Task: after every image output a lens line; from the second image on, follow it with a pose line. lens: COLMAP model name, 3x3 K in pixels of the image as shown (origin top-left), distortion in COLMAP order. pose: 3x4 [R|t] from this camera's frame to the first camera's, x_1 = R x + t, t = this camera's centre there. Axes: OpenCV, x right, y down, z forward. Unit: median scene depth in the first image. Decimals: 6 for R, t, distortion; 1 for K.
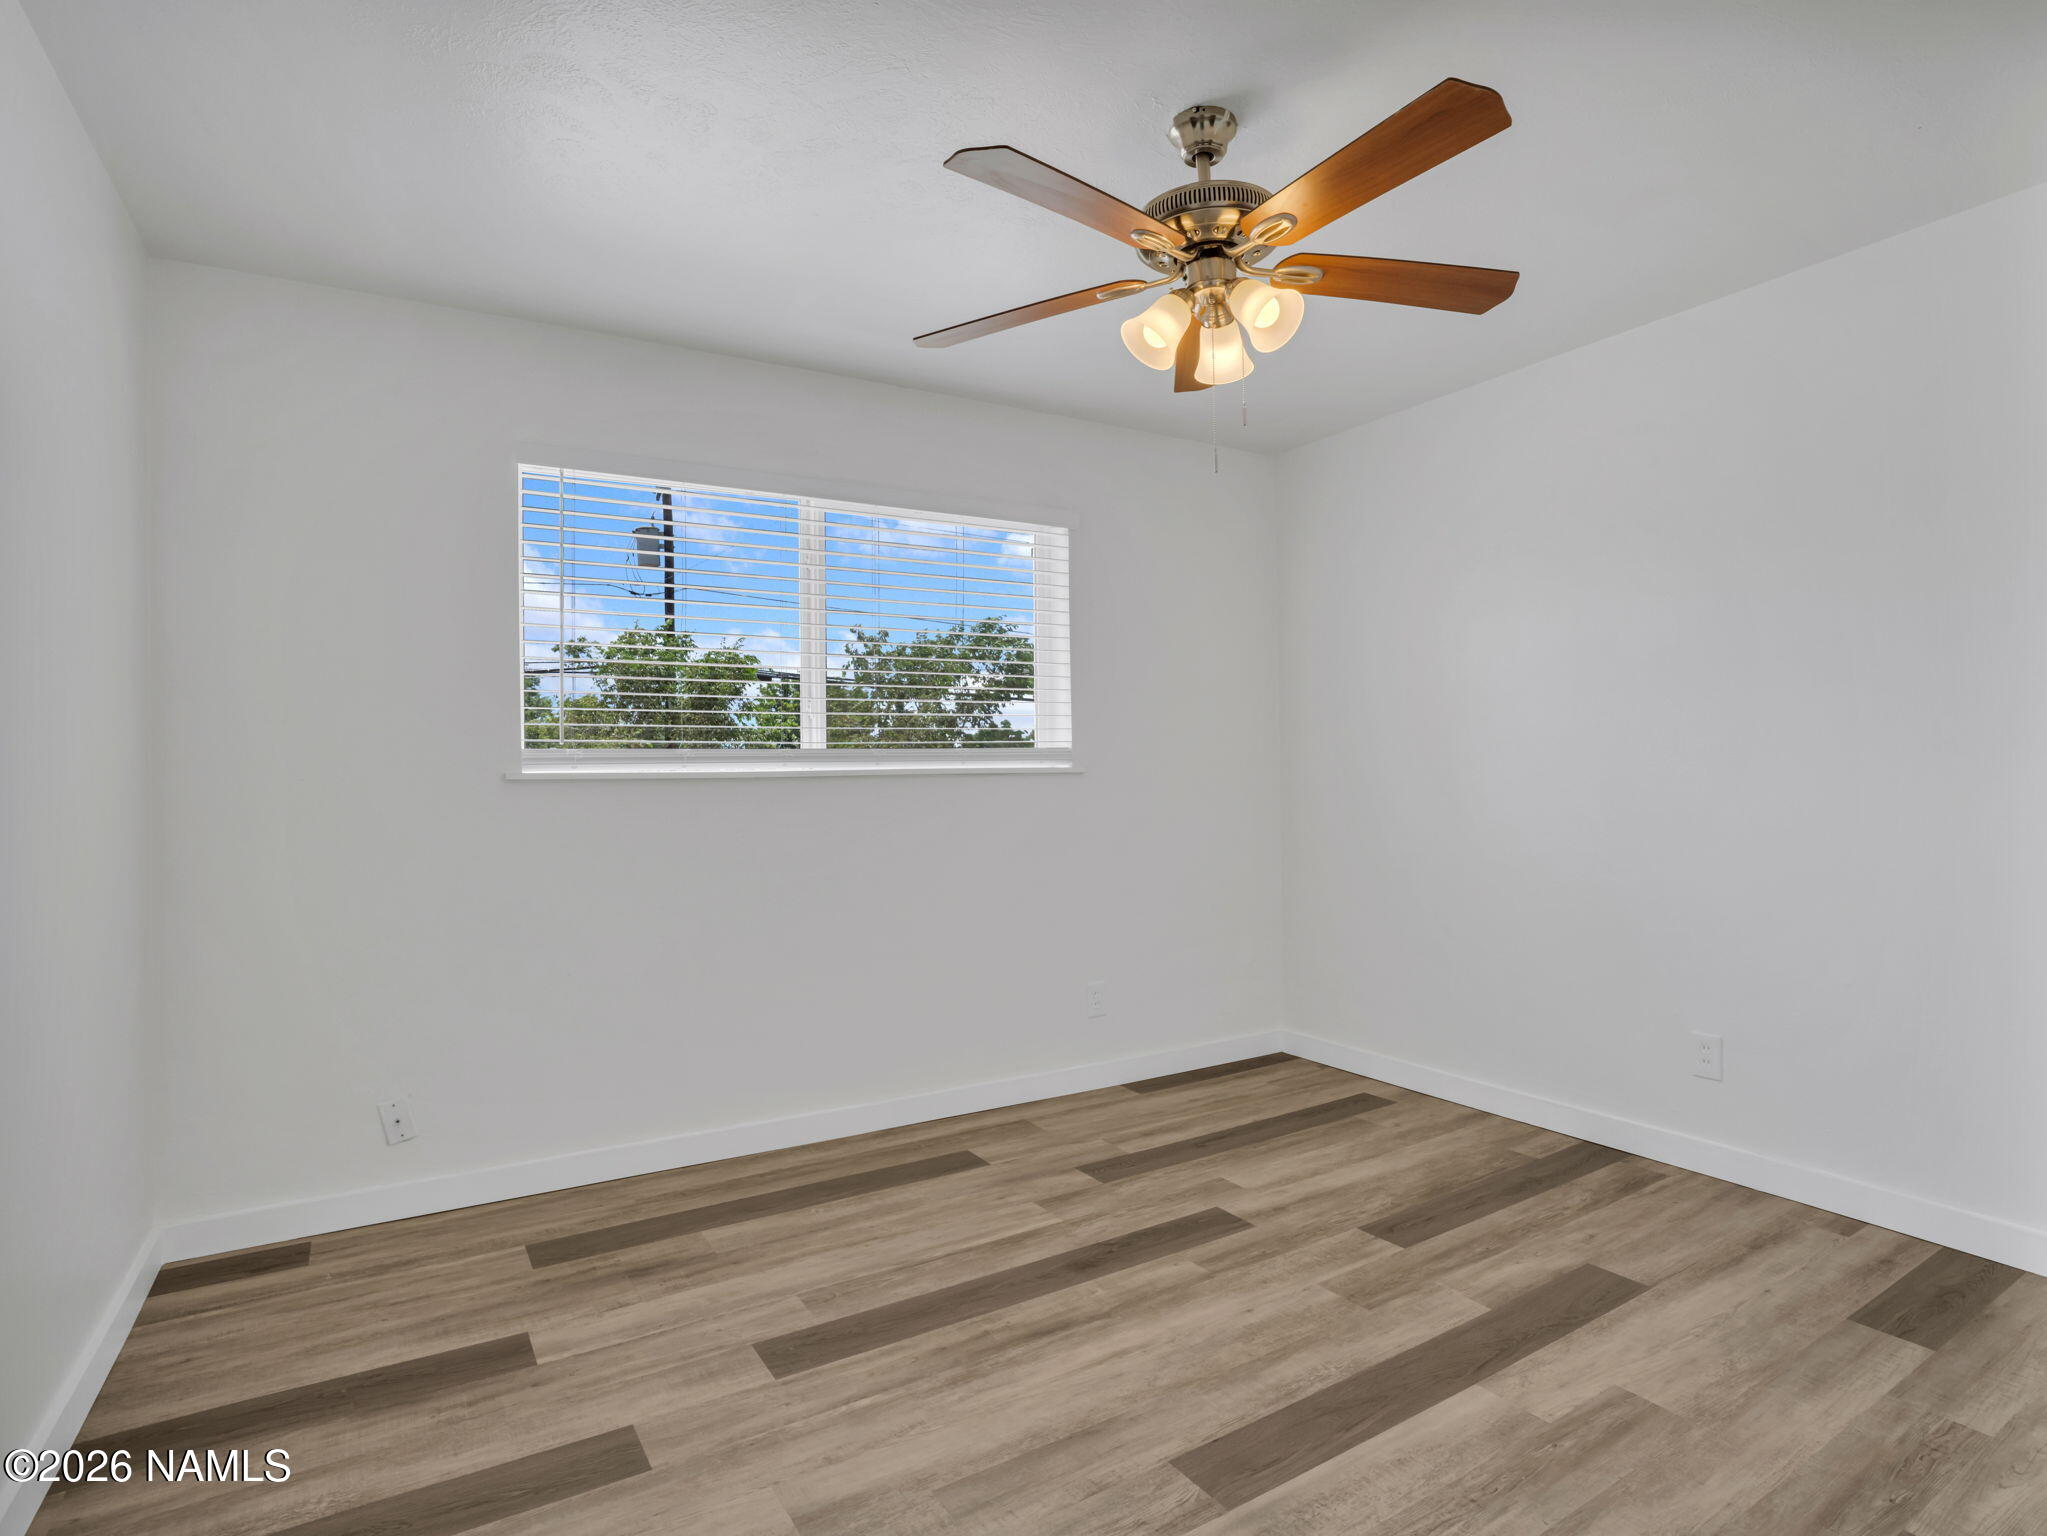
lens RADIAL K [[1124.9, 0, 1021.3], [0, 1124.9, 745.4], [0, 0, 1]] dist [-0.072671, 0.031709]
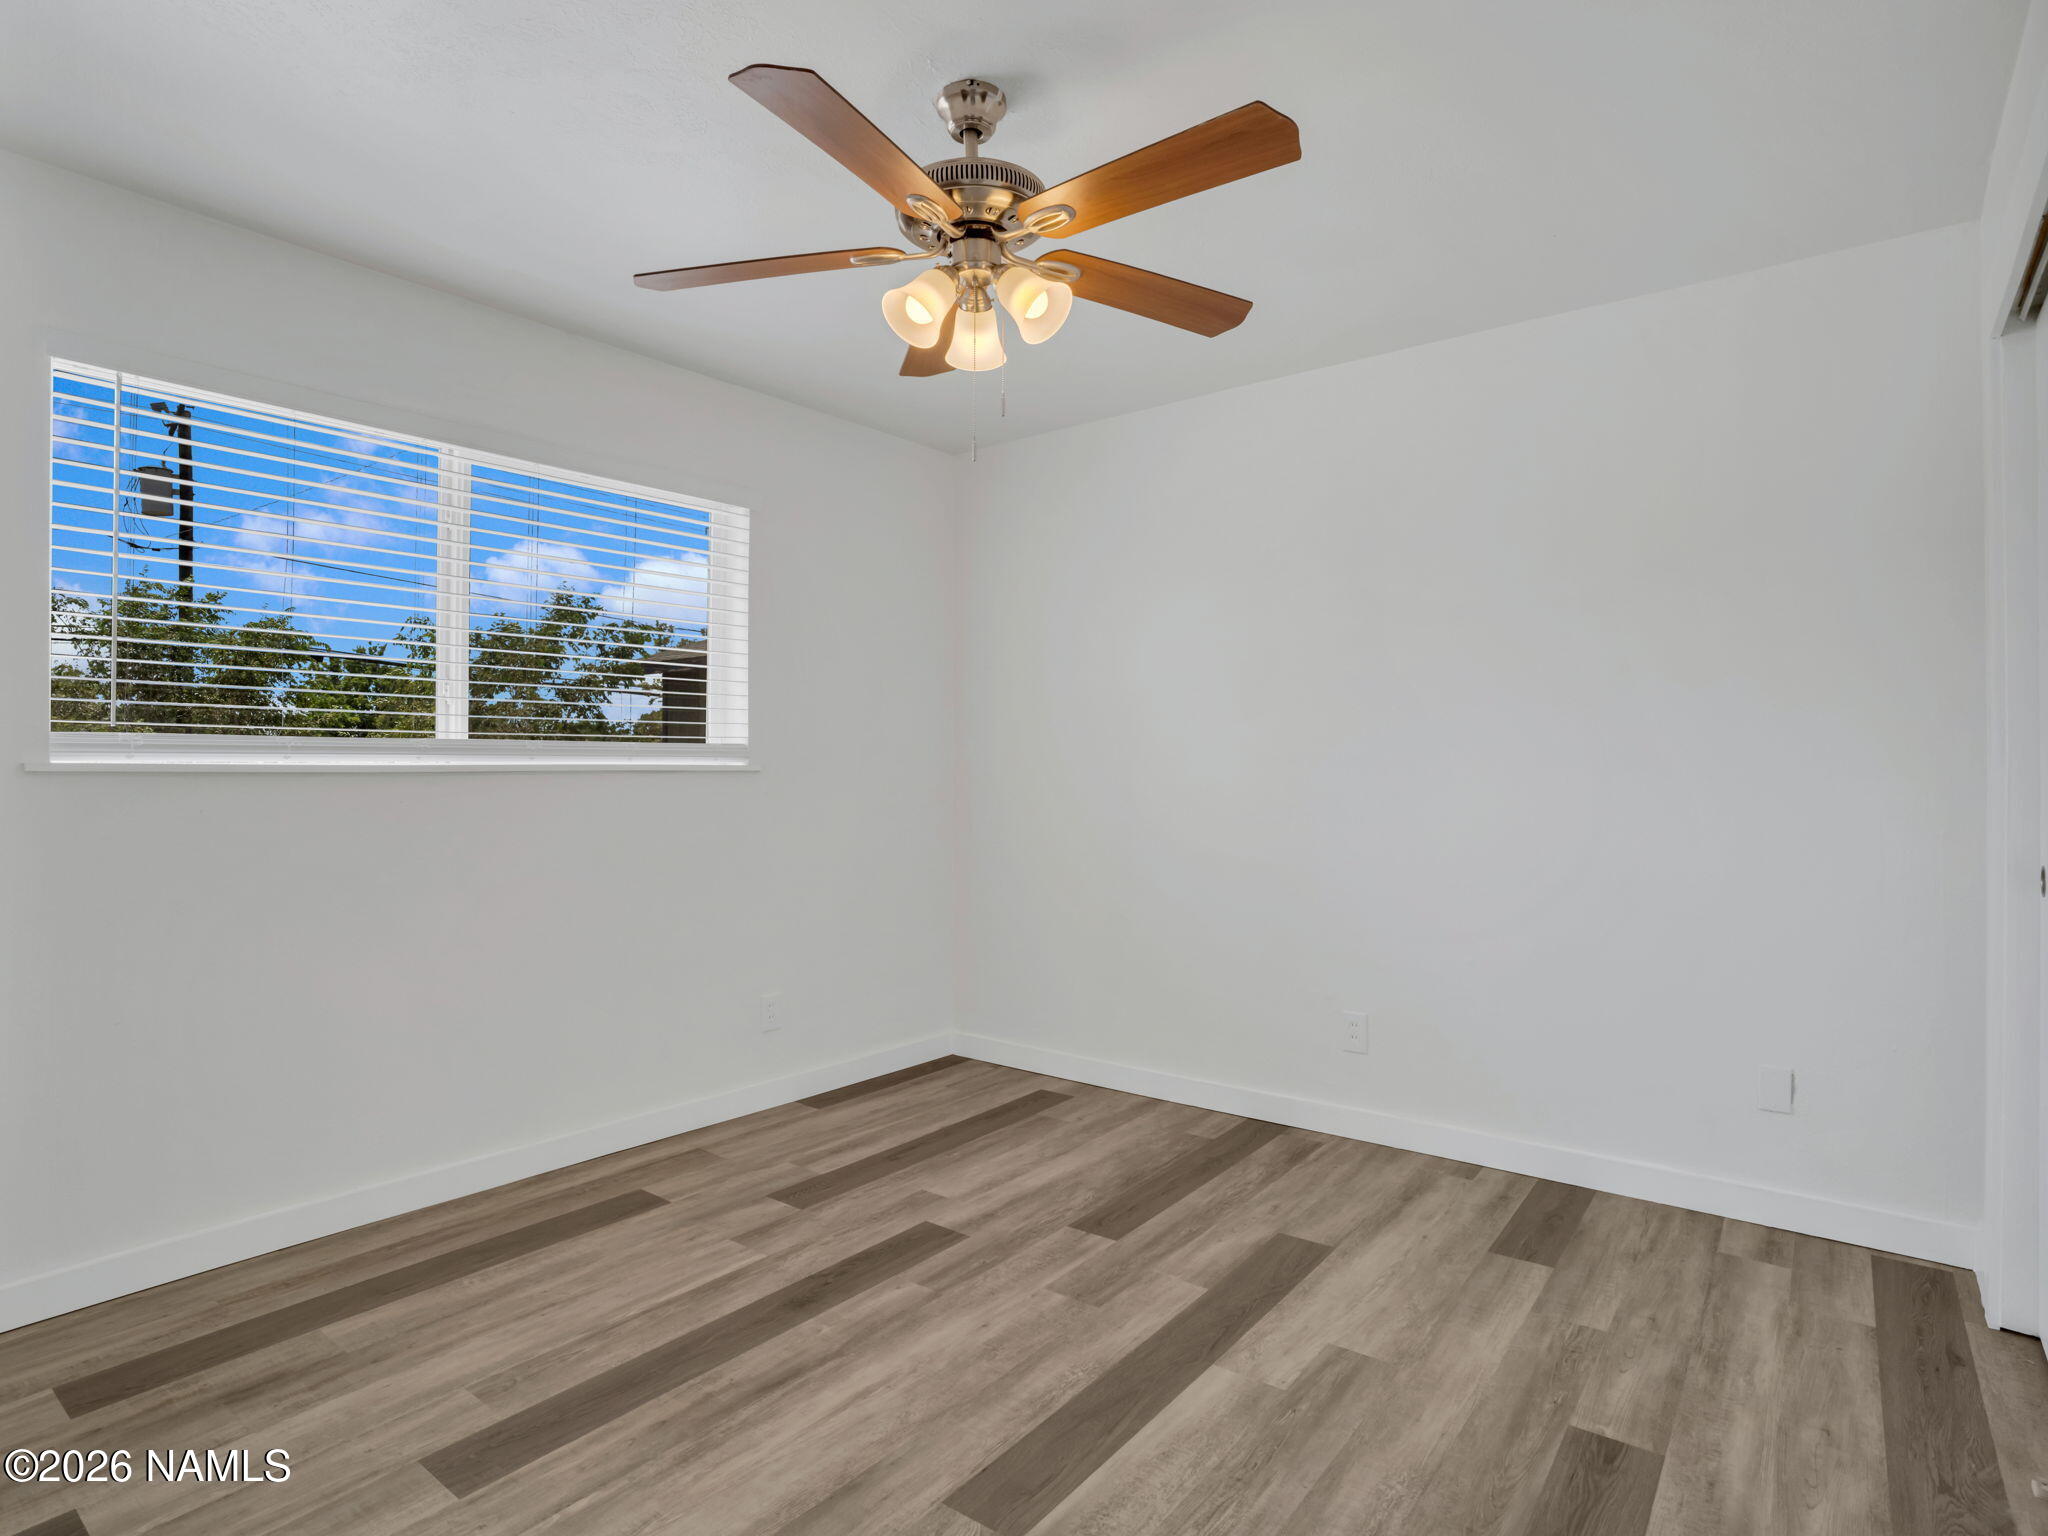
lens RADIAL K [[1125.5, 0, 1021.8], [0, 1125.5, 745.4], [0, 0, 1]] dist [-0.072671, 0.031709]
pose [[0.931697, 0.020025, 0.362684, -0.126226], [-0.020015, 0.999793, -0.003786, 0.003261], [-0.362685, -0.003732, 0.931904, 0.080207]]
